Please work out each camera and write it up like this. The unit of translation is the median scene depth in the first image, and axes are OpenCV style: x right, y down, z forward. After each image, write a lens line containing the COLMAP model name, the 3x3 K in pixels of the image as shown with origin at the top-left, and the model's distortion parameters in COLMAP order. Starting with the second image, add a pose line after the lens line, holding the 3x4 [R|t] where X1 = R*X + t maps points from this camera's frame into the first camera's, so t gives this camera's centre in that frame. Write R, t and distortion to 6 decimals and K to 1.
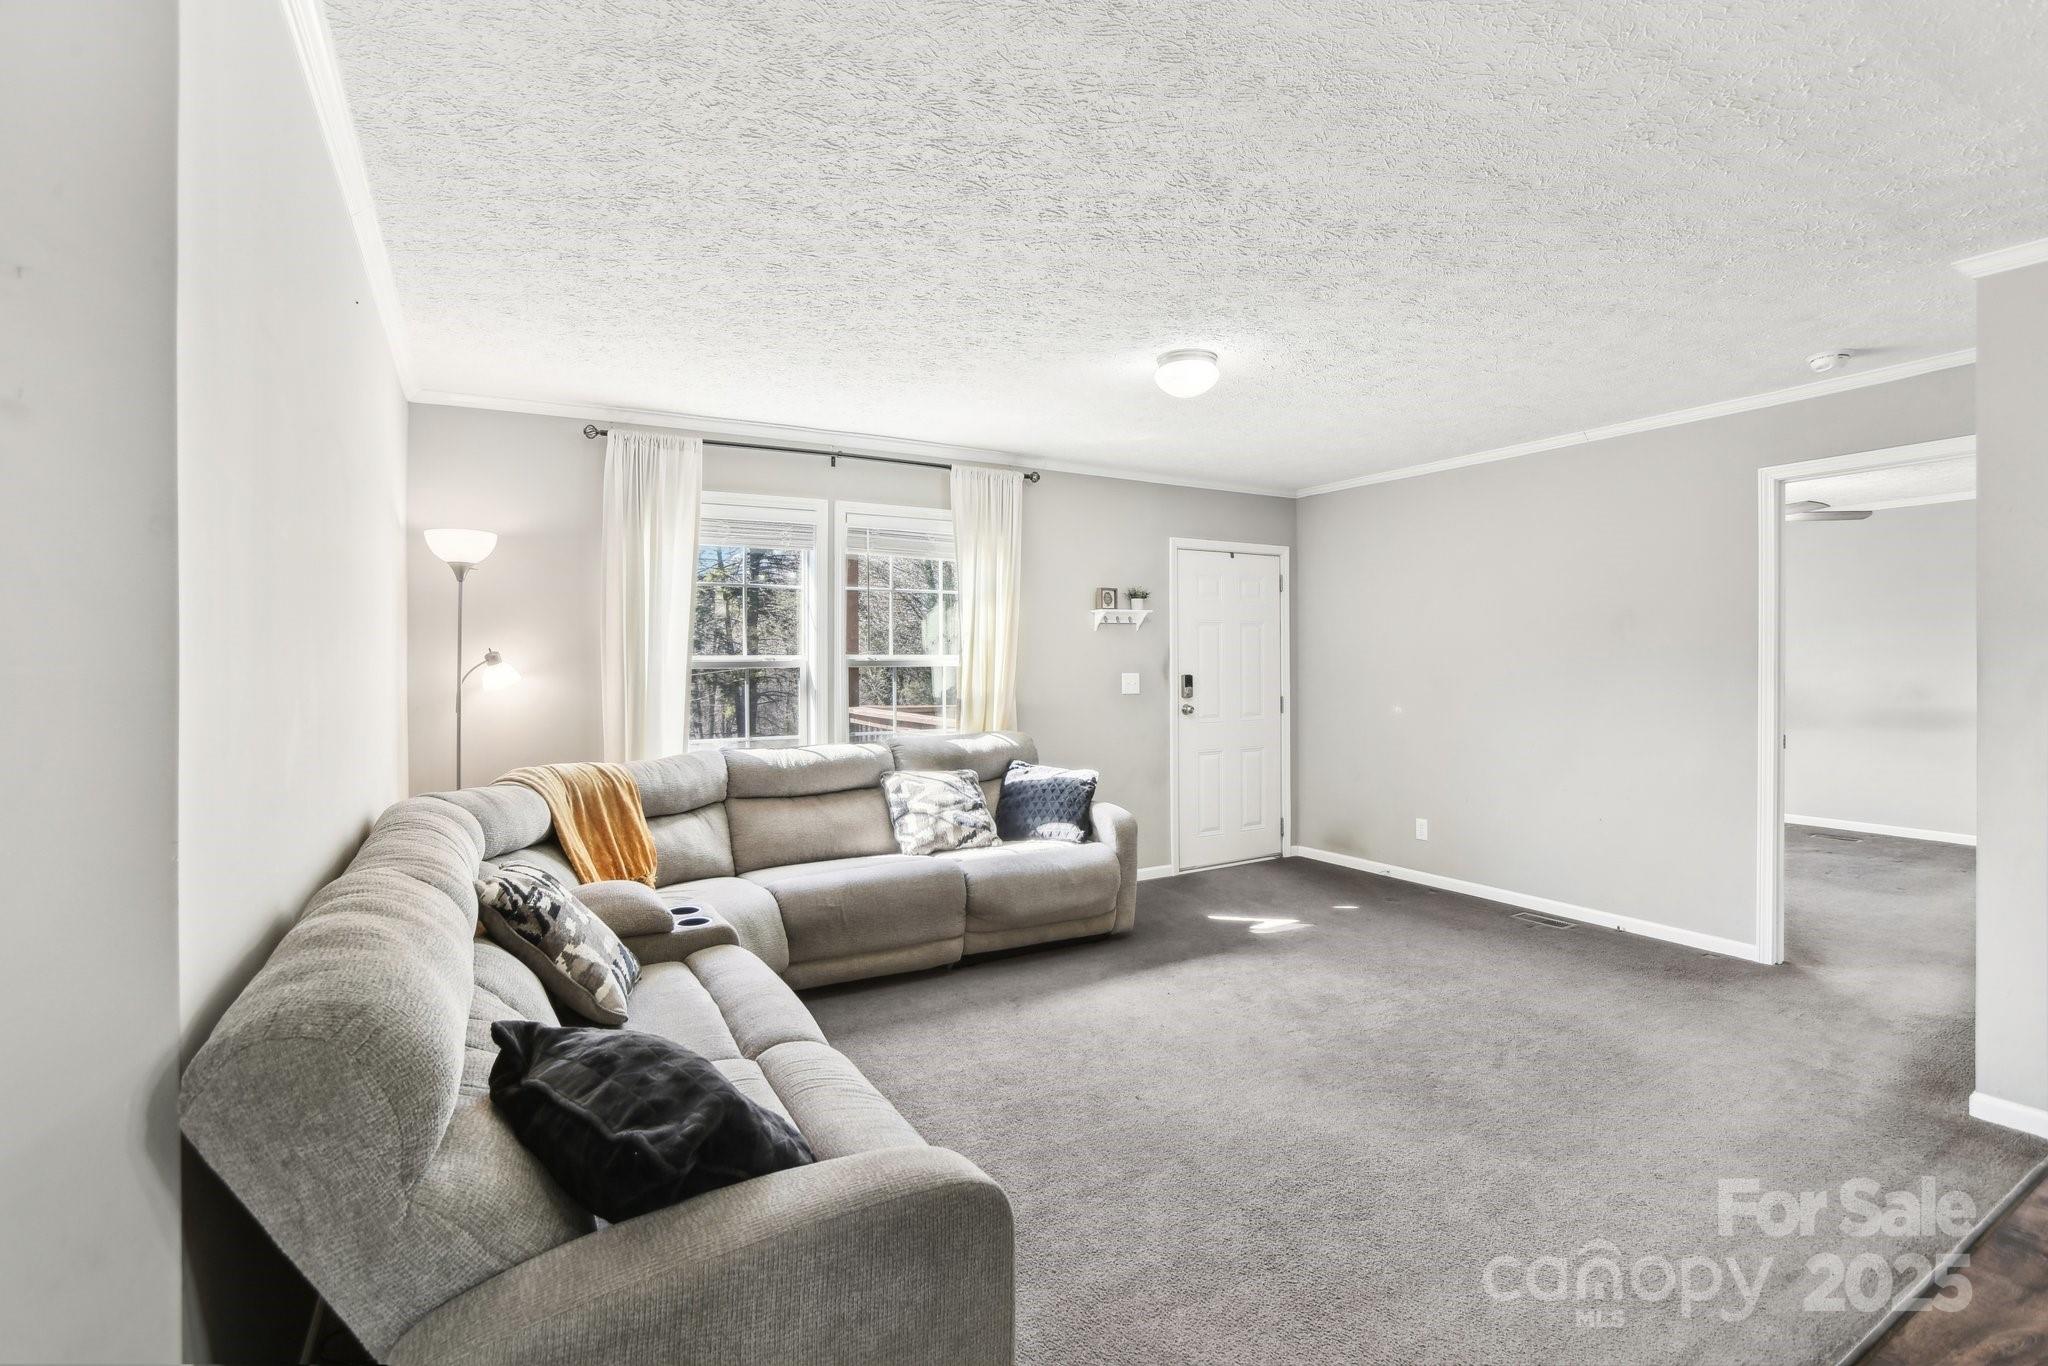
lens RADIAL K [[929.1, 0, 1035.3], [0, 929.1, 685.2], [0, 0, 1]] dist [-0.048314, 0.010813]
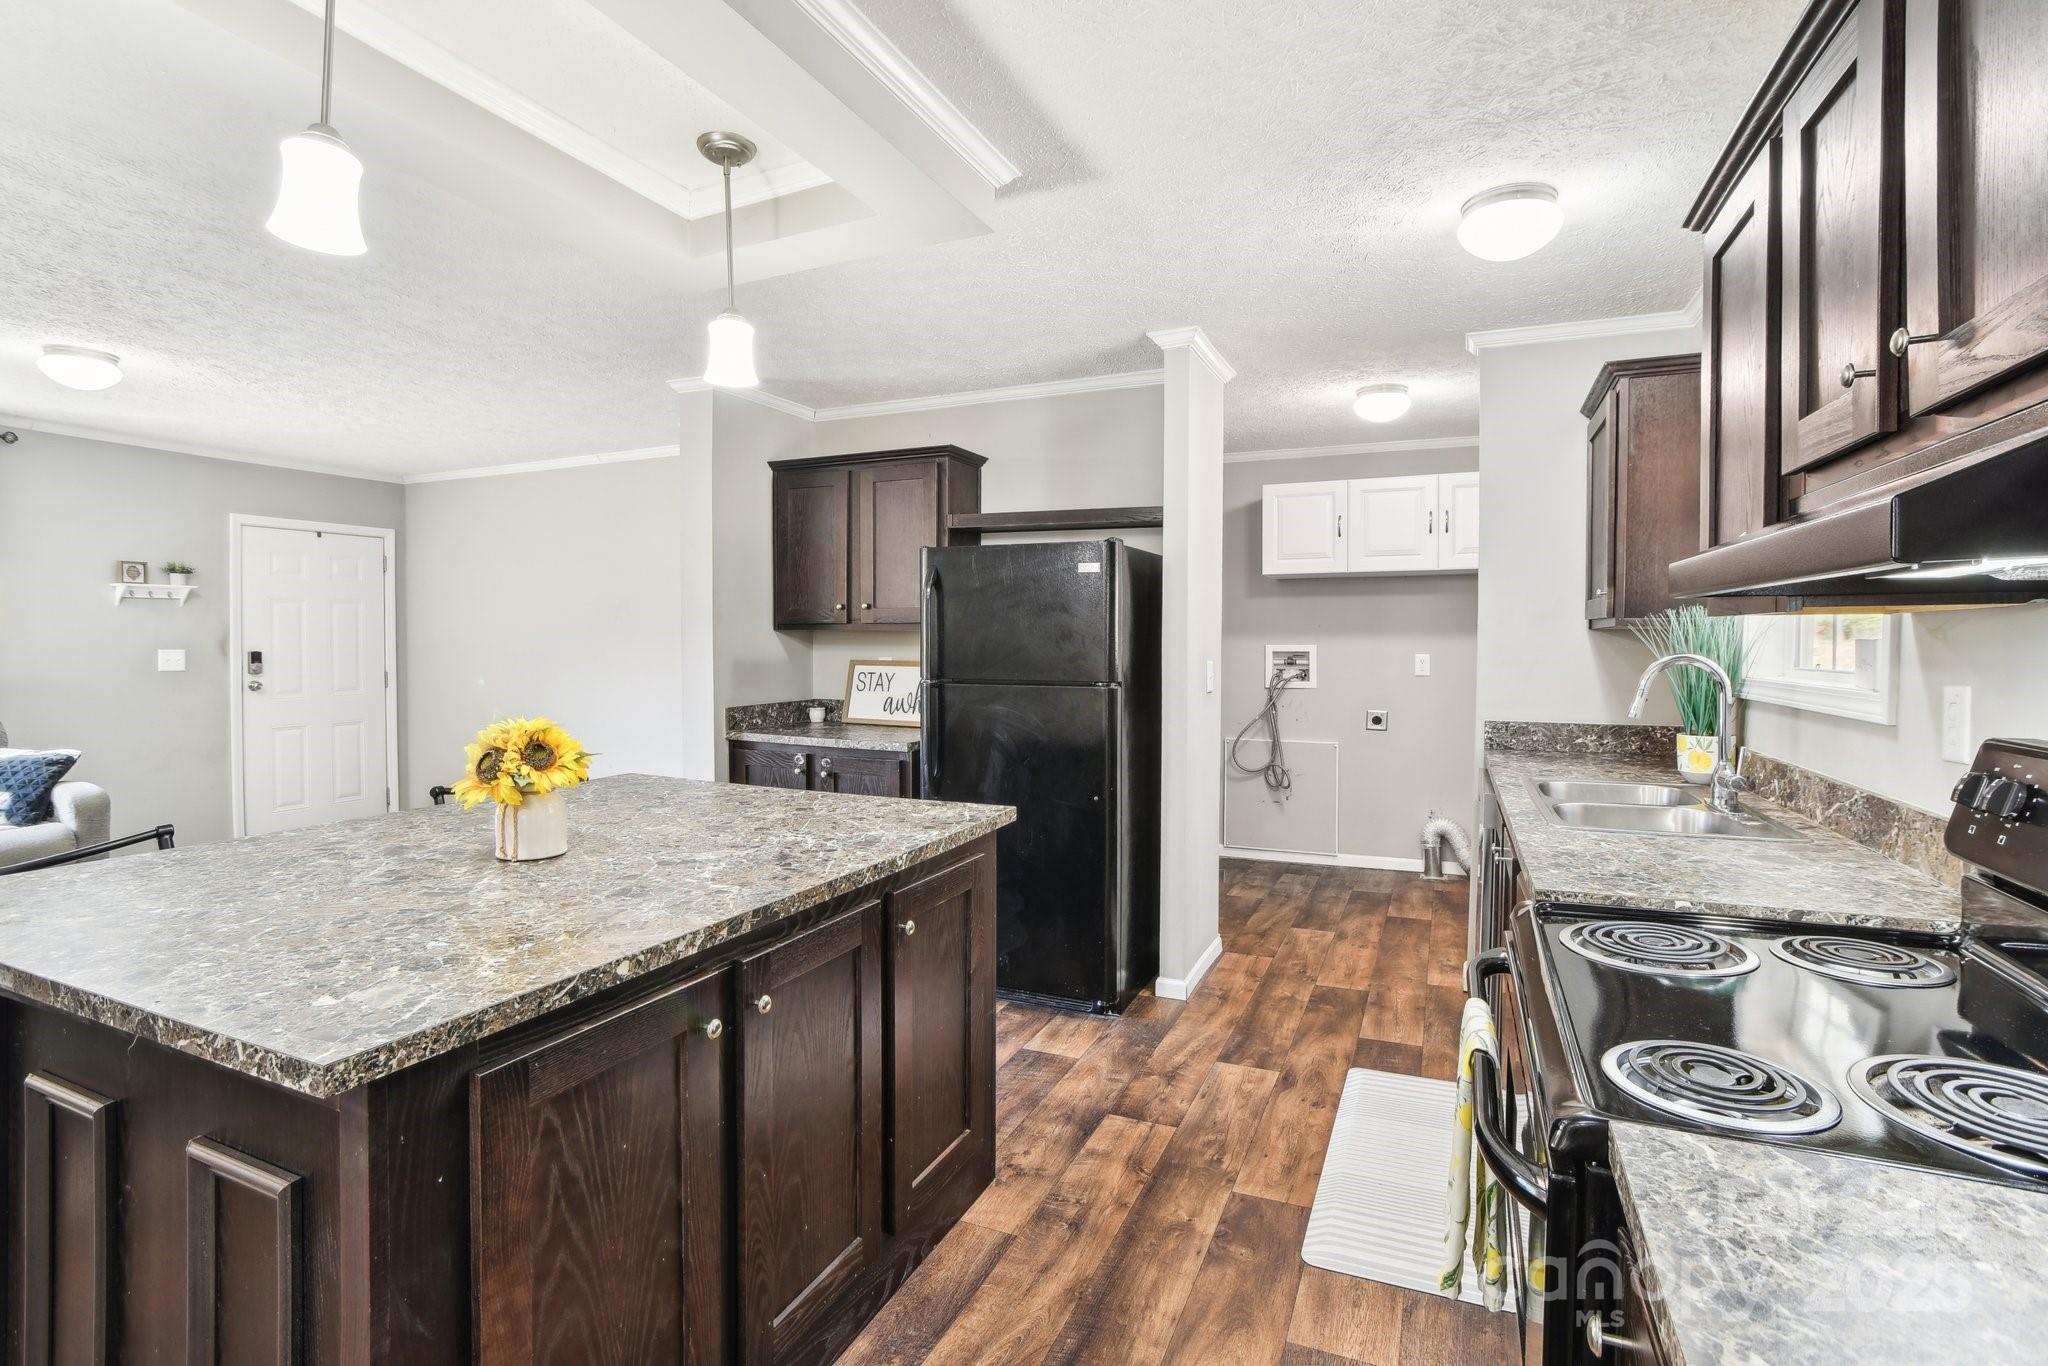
lens RADIAL K [[929.1, 0, 1050.9], [0, 929.1, 647.3], [0, 0, 1]] dist [-0.048314, 0.010813]
pose [[0.797069, -0.002065, 0.603885, 0.339143], [0.012702, 0.999830, -0.013346, 0.011260], [-0.603754, 0.018308, 0.796960, -0.380155]]
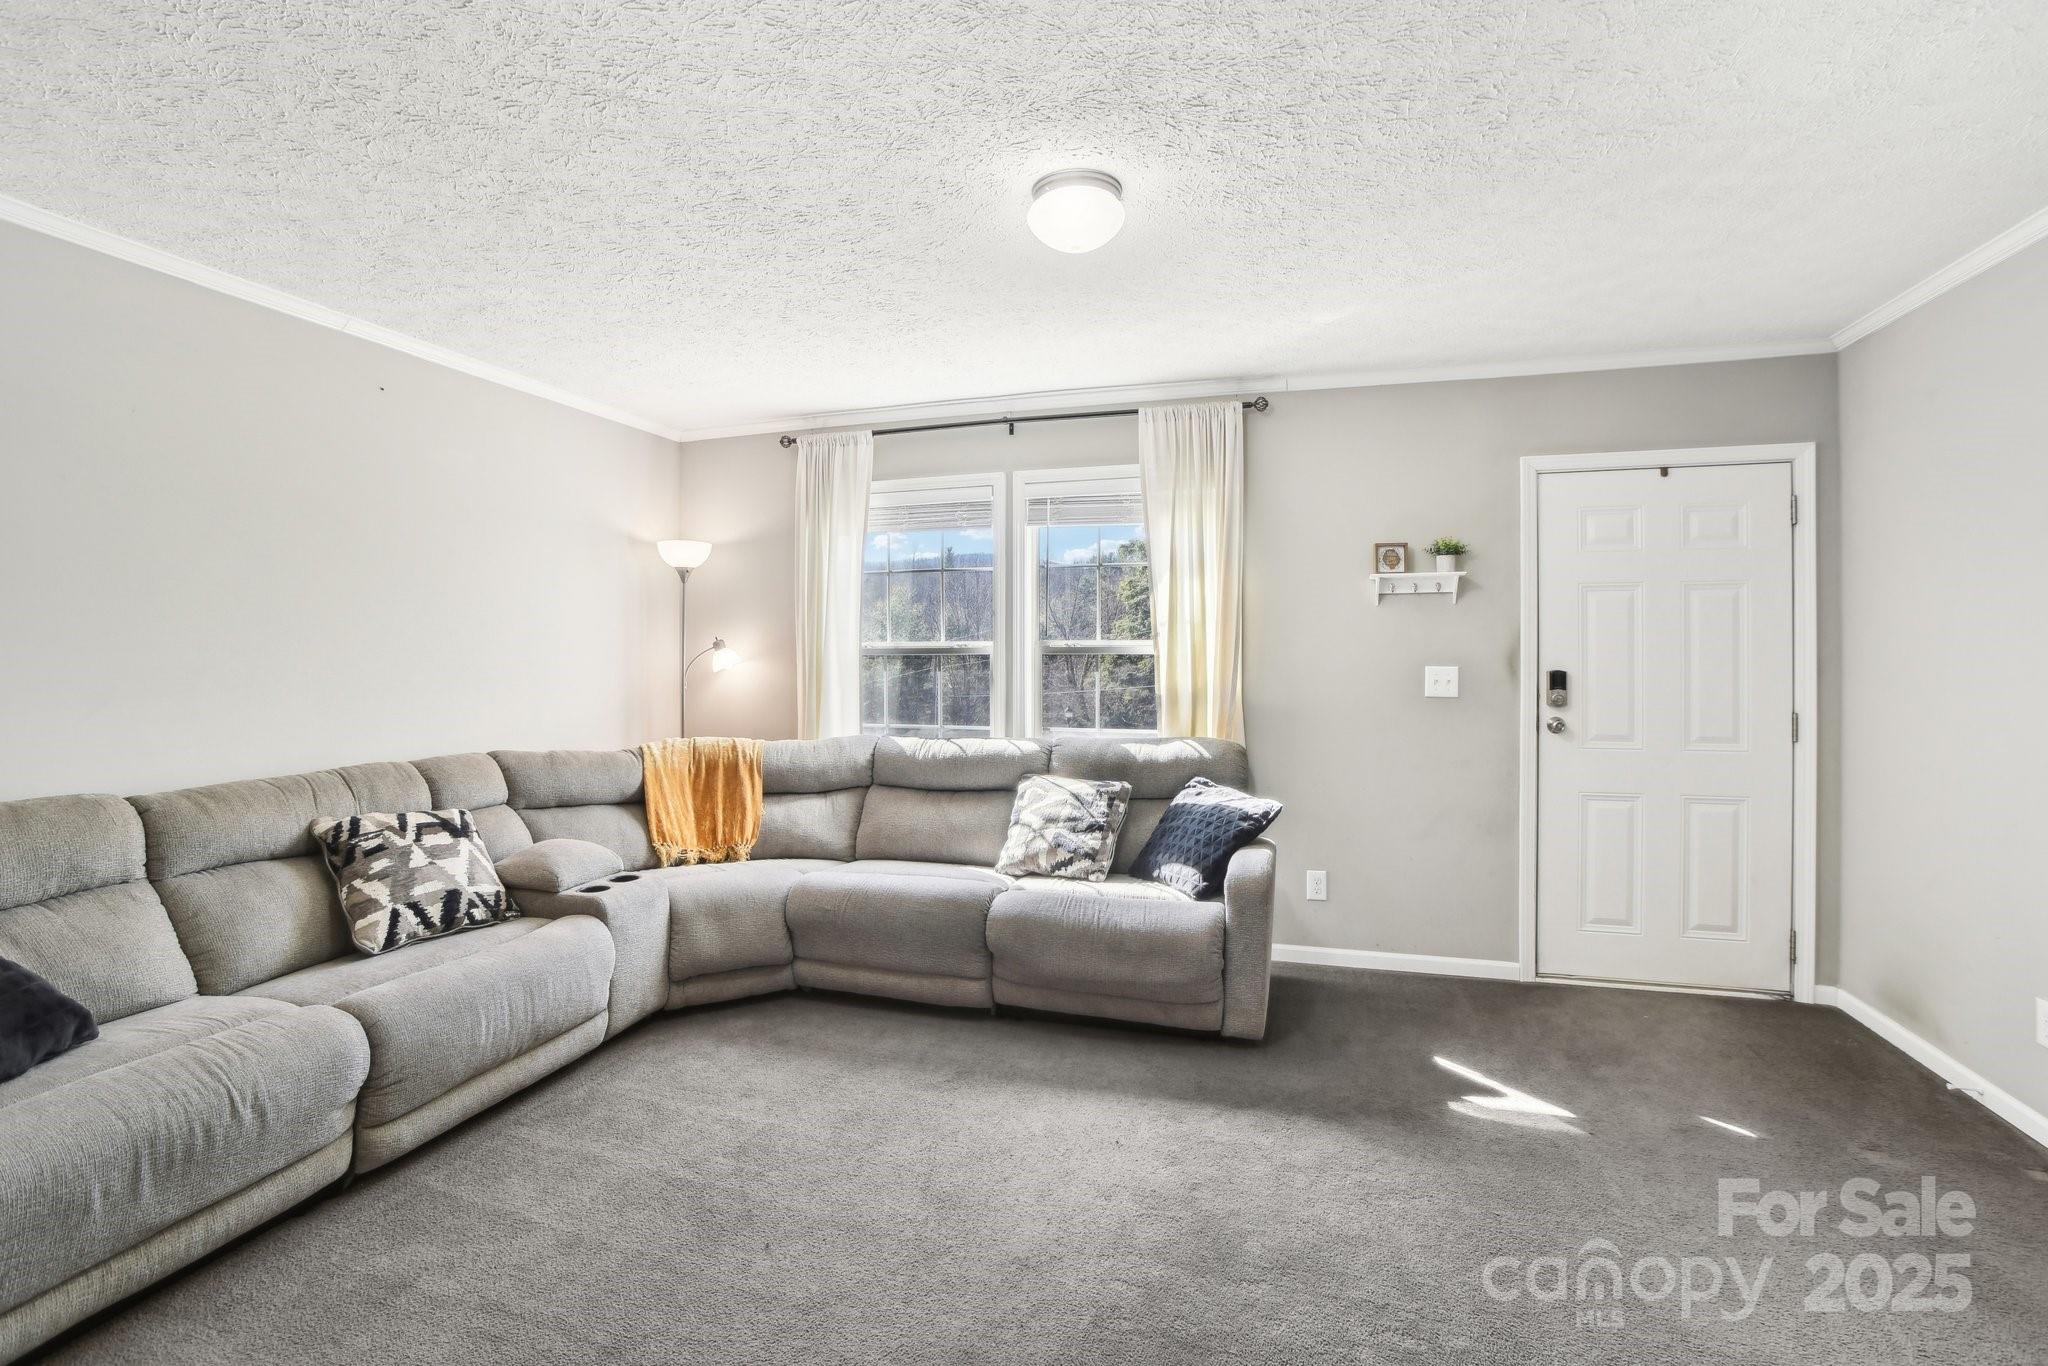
lens RADIAL K [[929.1, 0, 1012.4], [0, 929.1, 663.6], [0, 0, 1]] dist [-0.048314, 0.010813]
pose [[0.676539, 0.016139, -0.736230, 0.480107], [-0.018895, 0.999811, 0.004554, -0.014958], [0.736165, 0.010831, 0.676716, 0.399134]]
